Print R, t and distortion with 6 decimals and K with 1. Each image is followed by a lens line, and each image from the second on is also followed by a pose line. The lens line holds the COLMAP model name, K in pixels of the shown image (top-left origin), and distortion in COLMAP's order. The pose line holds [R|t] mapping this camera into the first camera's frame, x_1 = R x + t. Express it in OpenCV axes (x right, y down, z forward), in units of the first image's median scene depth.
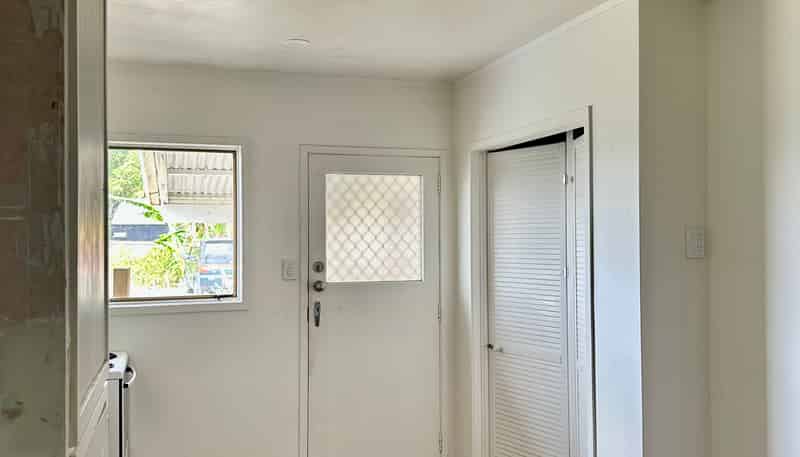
lens RADIAL K [[754.8, 0, 400.0], [0, 754.8, 228.5], [0, 0, 1]] dist [0.230708, -0.538723]
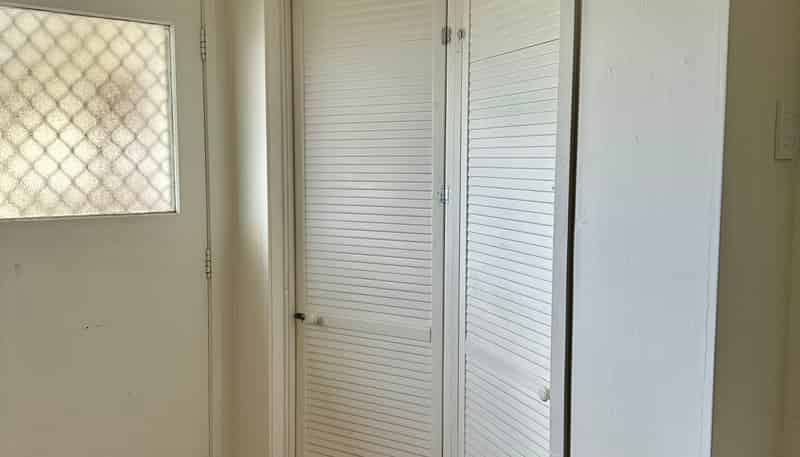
lens RADIAL K [[754.8, 0, 400.0], [0, 754.8, 228.5], [0, 0, 1]] dist [0.230708, -0.538723]
pose [[0.926036, -0.025879, 0.376546, -0.034619], [-0.010688, 0.995449, 0.094700, 0.024453], [-0.377283, -0.091720, 0.921545, 0.399680]]
